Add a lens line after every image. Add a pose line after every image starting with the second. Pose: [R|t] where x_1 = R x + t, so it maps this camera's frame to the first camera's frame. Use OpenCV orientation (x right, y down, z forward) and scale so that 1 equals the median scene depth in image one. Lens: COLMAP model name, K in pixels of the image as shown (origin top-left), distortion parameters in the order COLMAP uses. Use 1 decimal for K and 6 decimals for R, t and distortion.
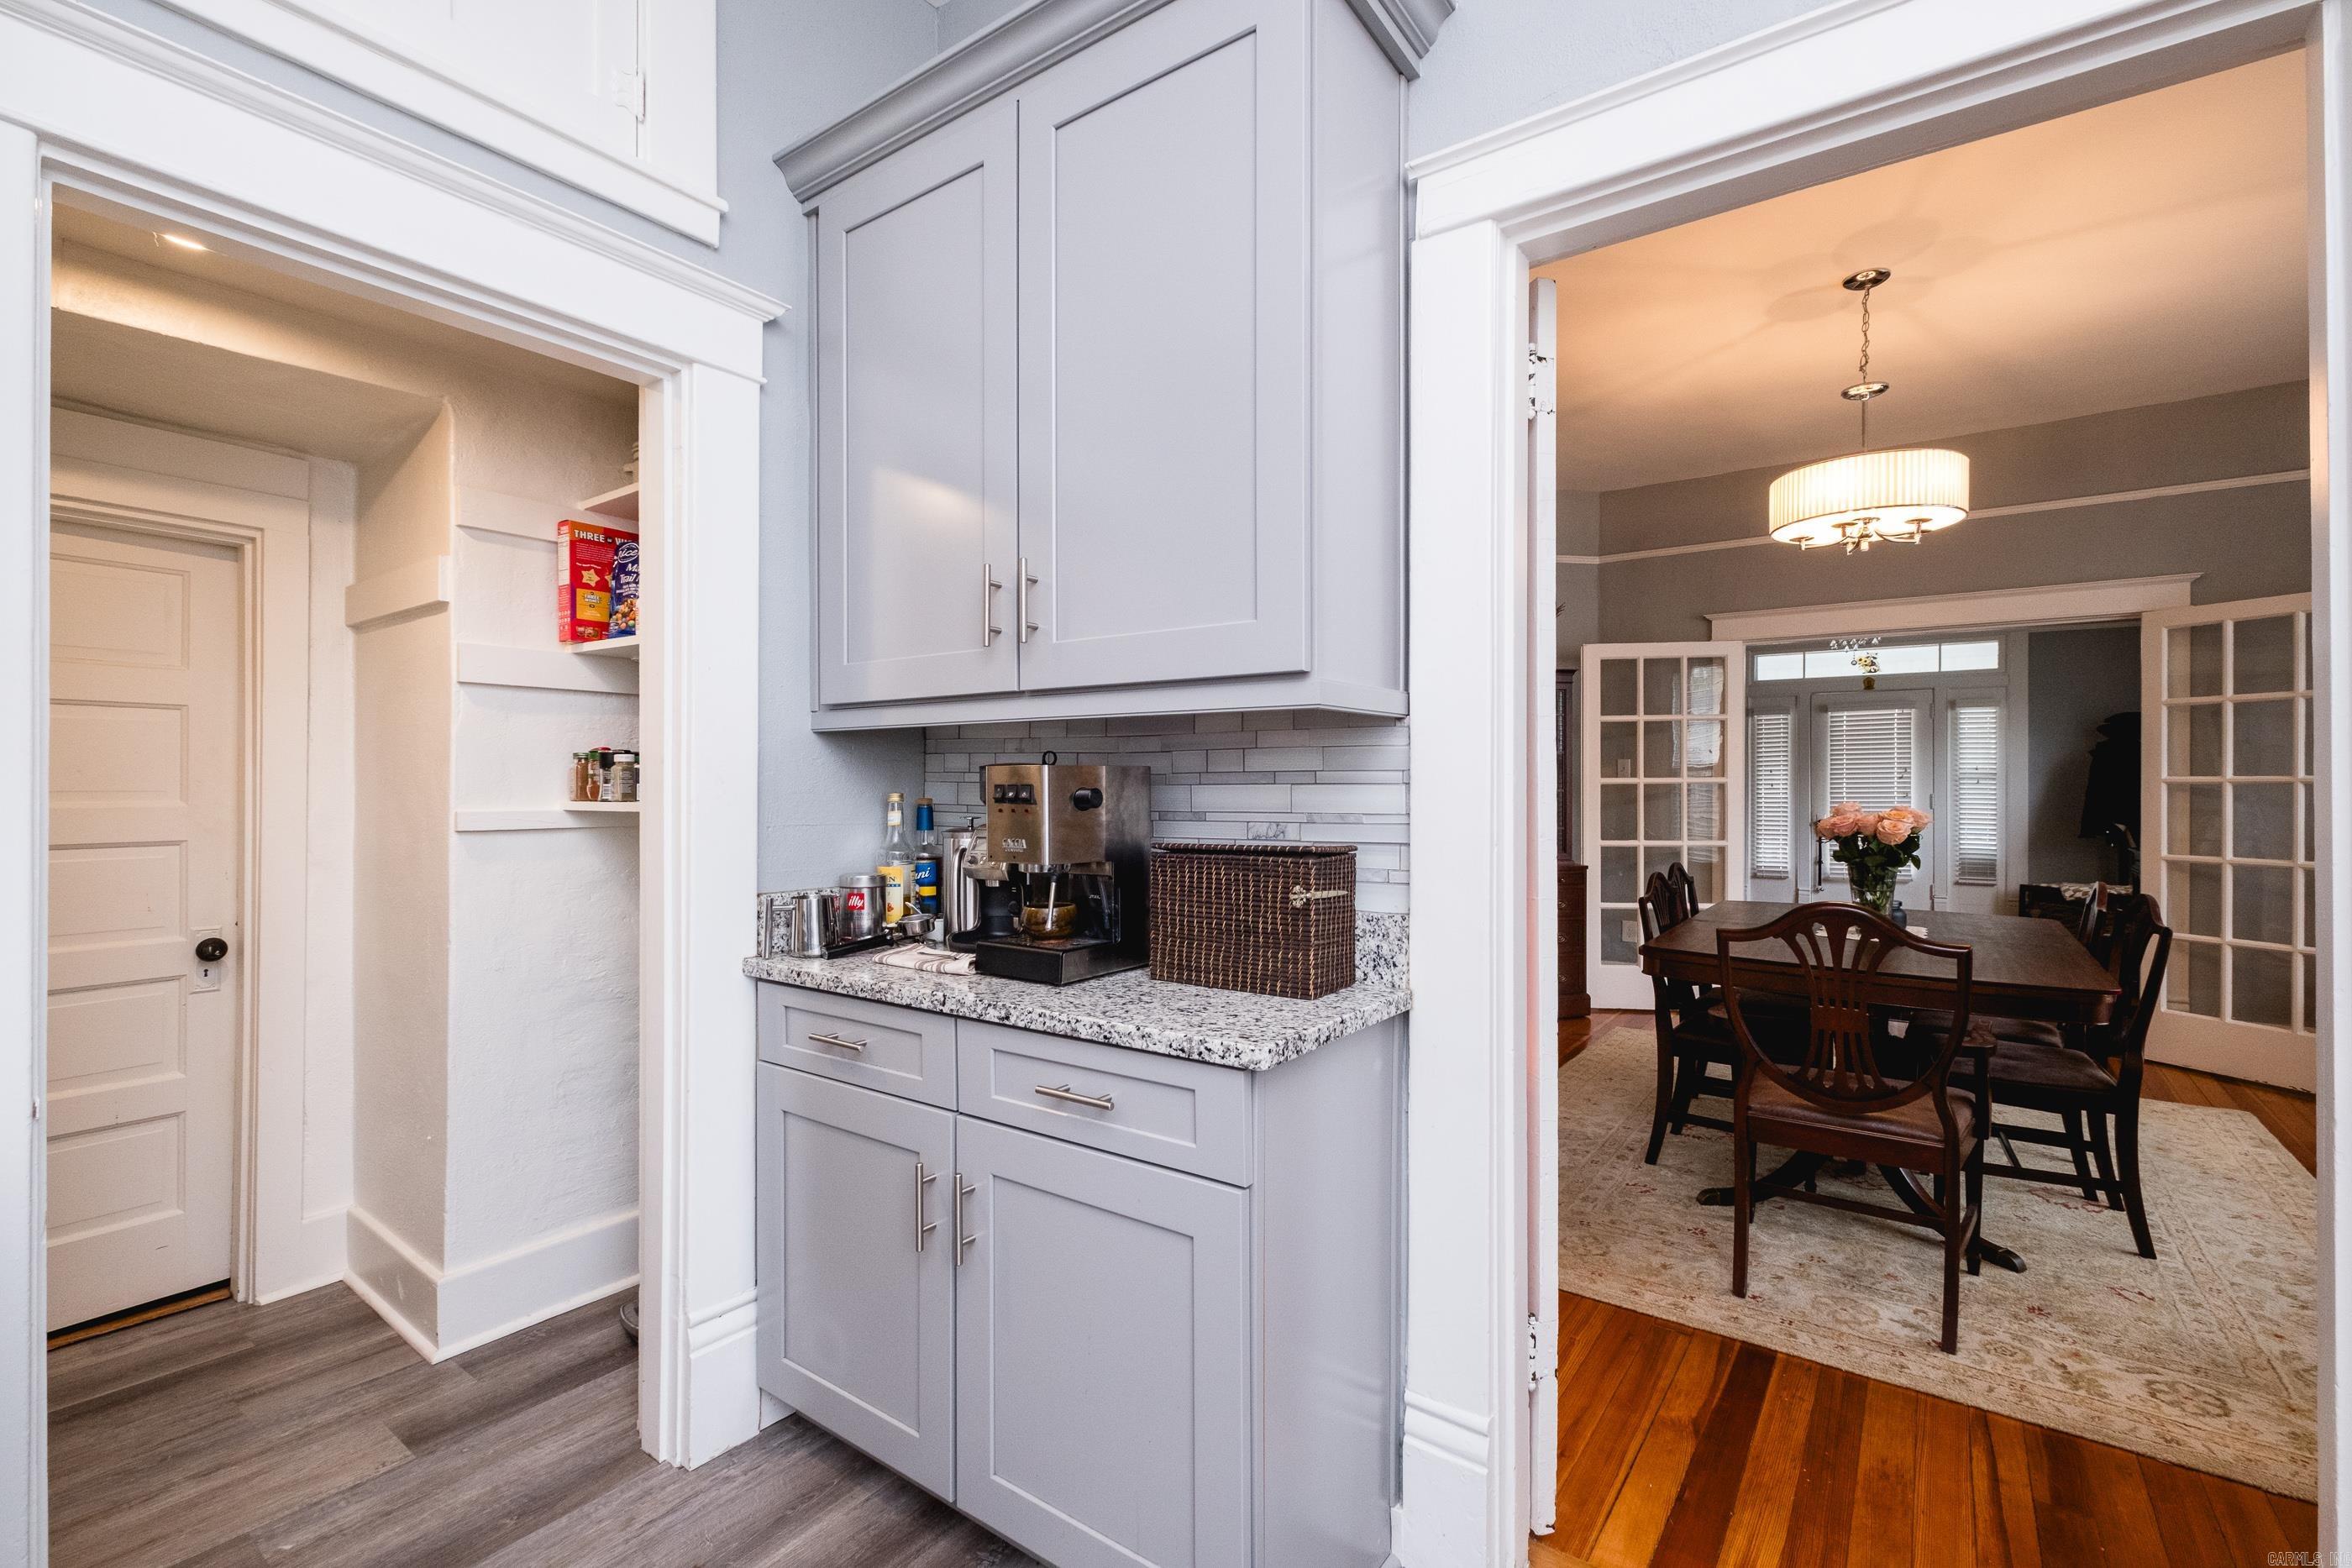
lens RADIAL K [[1036.0, 0, 1144.8], [0, 1036.0, 783.3], [0, 0, 1]] dist [0.001466, -0.000296]
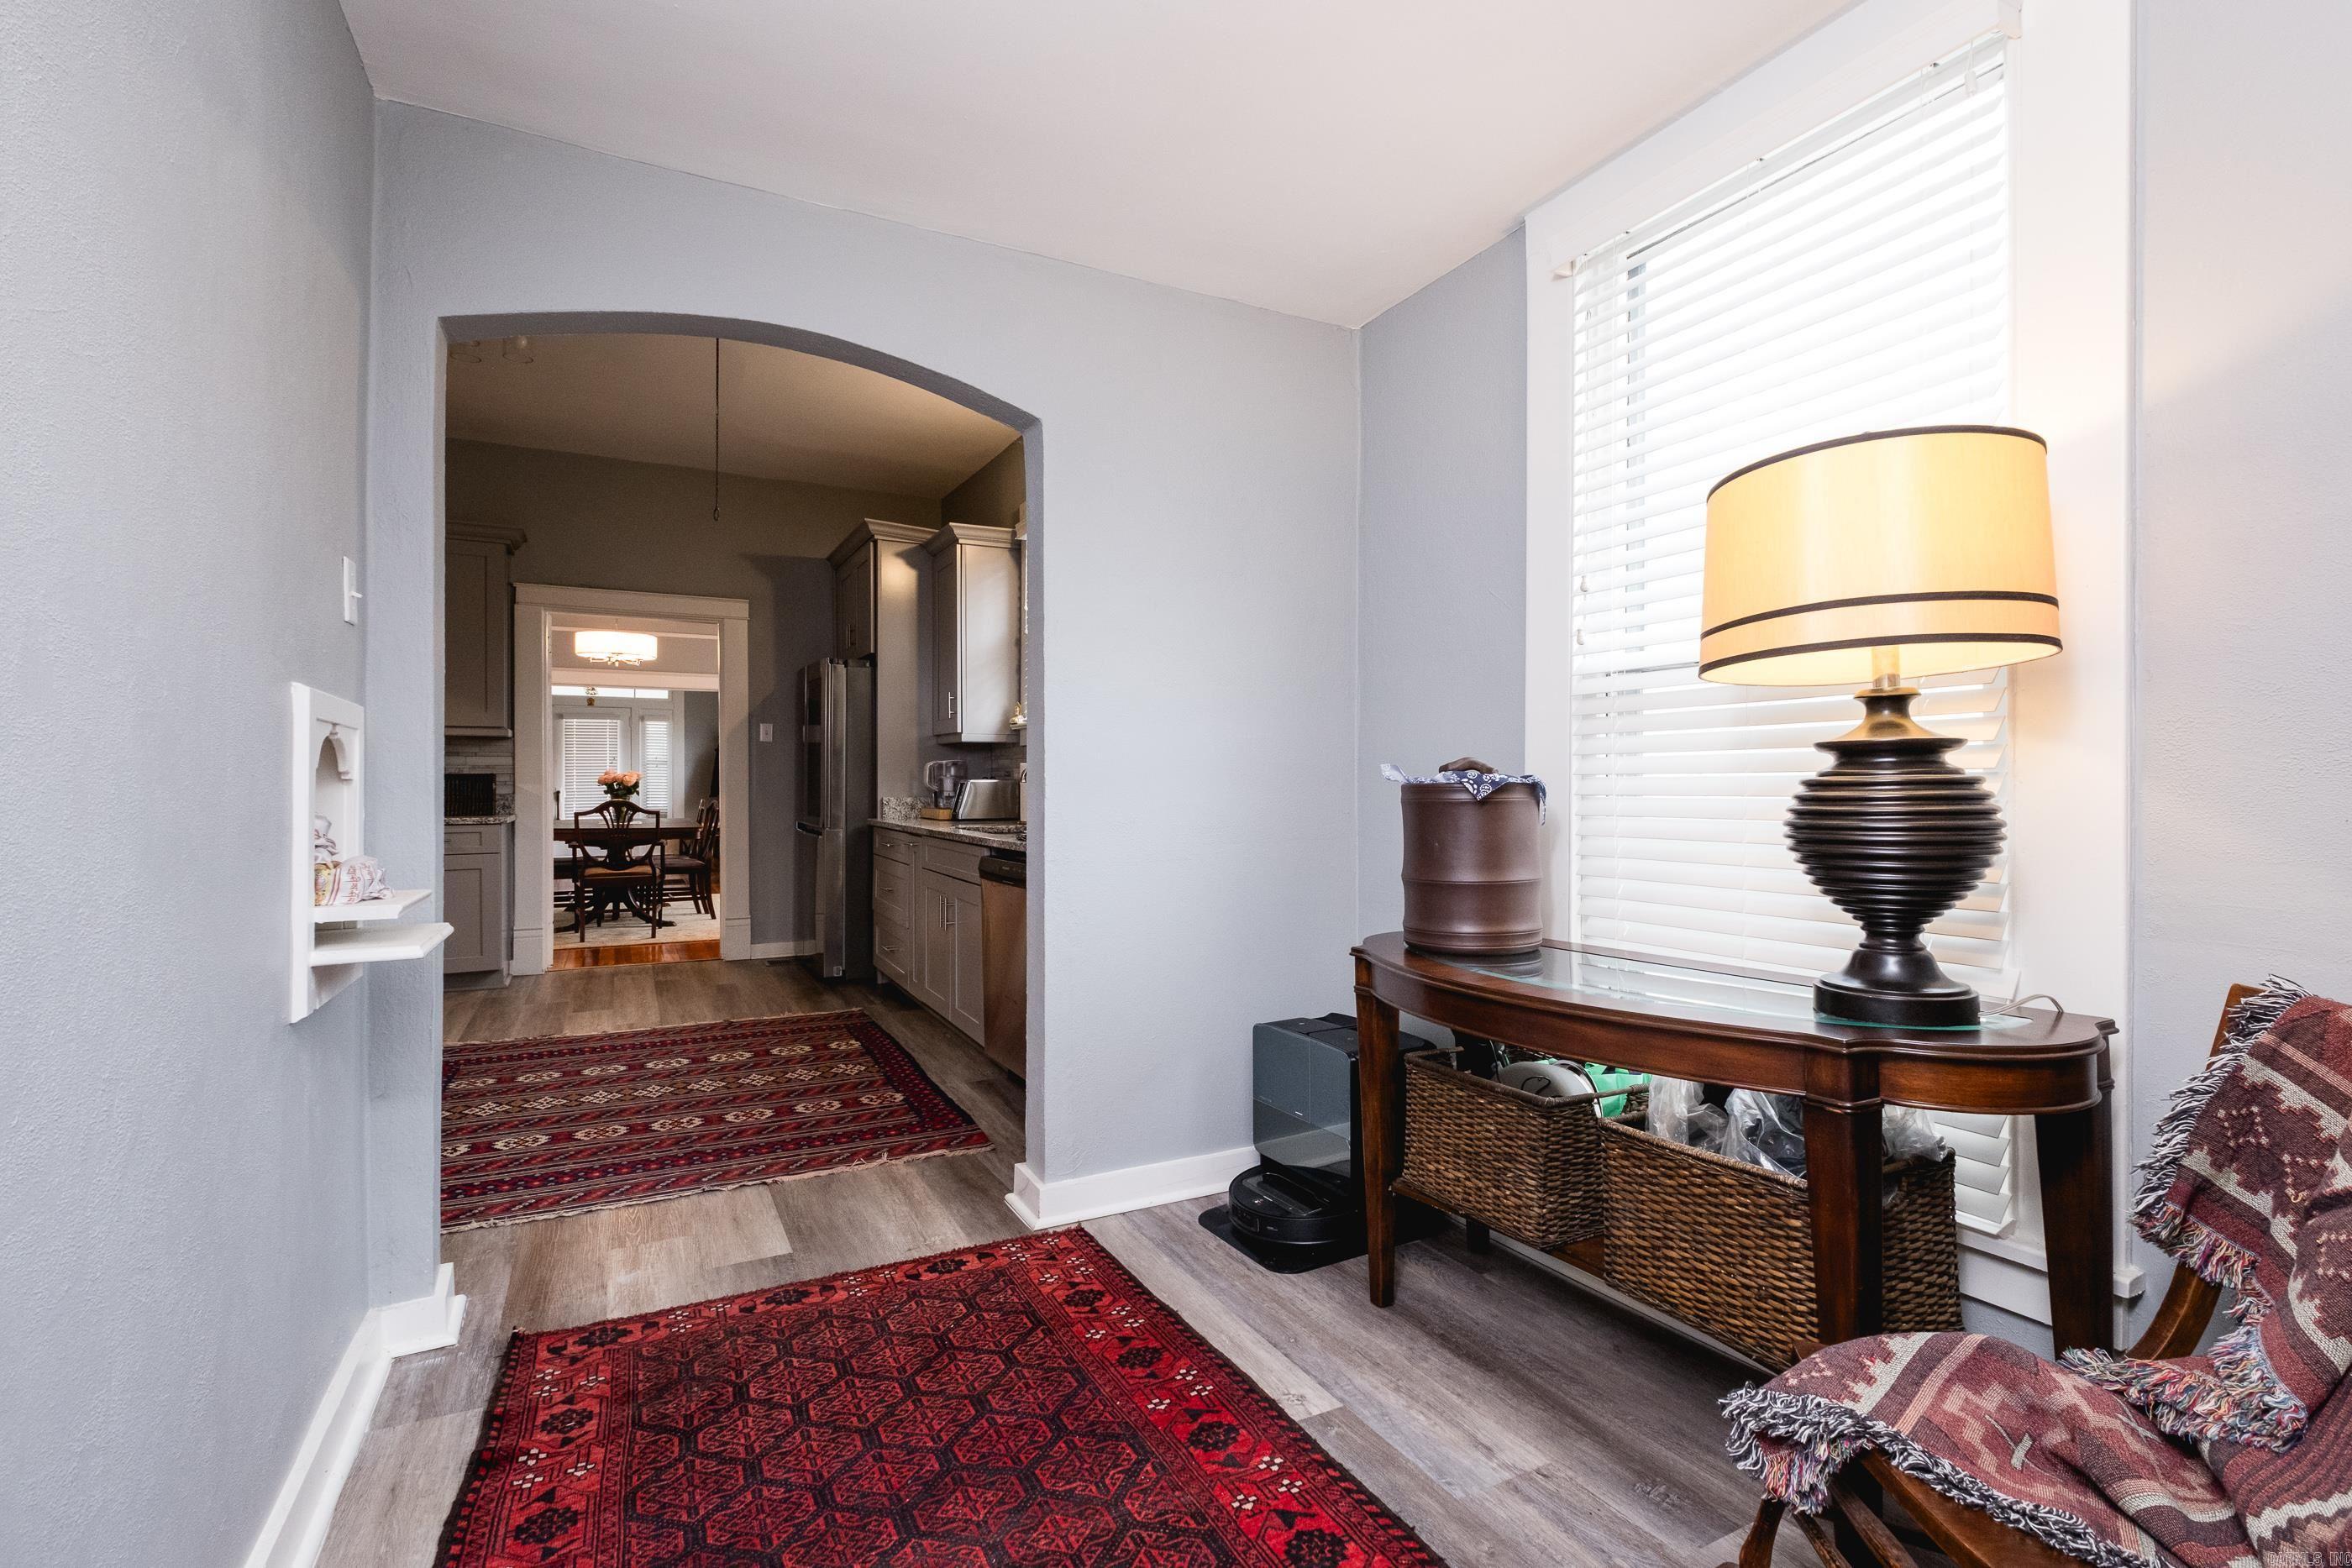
lens RADIAL K [[1005.9, 0, 1313.6], [0, 1005.9, 779.0], [0, 0, 1]] dist [-0.000404, -0.000097]
pose [[0.302874, -0.004629, 0.953019, -1.688511], [-0.000552, 0.999987, 0.005032, 0.046473], [-0.953031, -0.002050, 0.302867, -2.029856]]
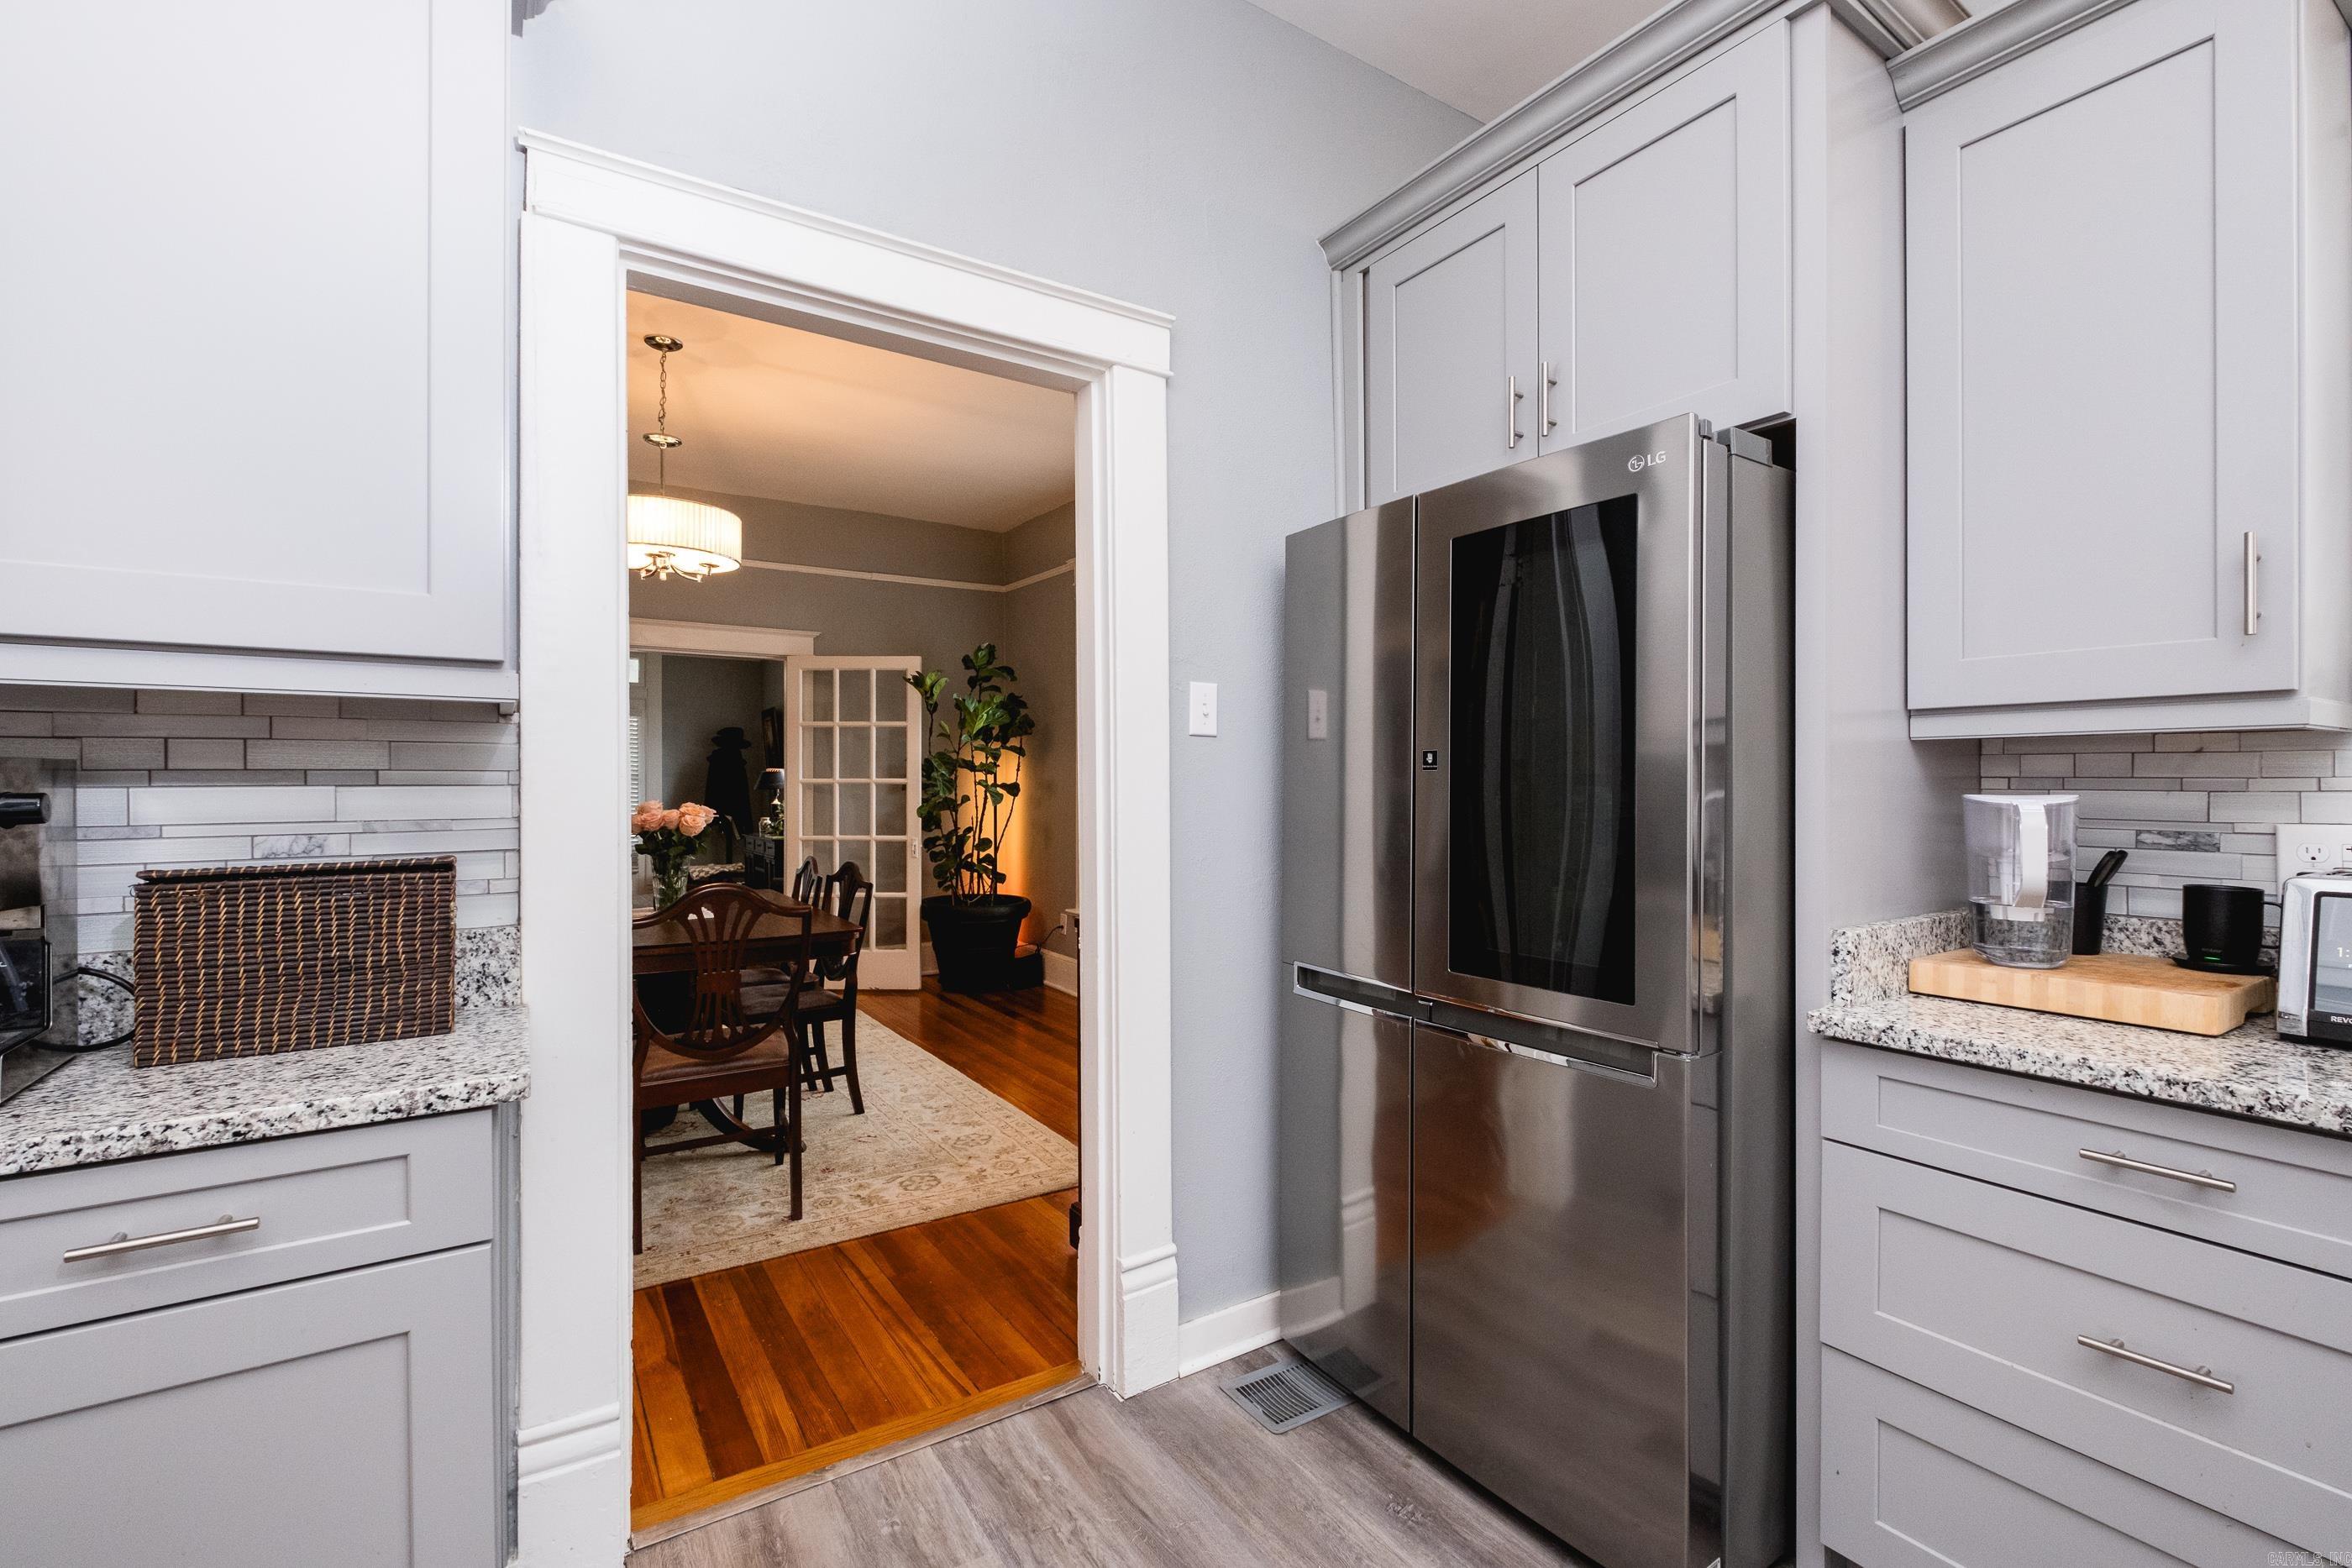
lens RADIAL K [[1060.9, 0, 1221.1], [0, 1060.9, 778.2], [0, 0, 1]] dist [-0.000886, -0.000237]
pose [[0.321862, 0.004813, 0.946774, -0.348719], [-0.000904, 0.999988, -0.004776, -0.001599], [-0.946786, 0.000681, 0.321863, 0.069355]]
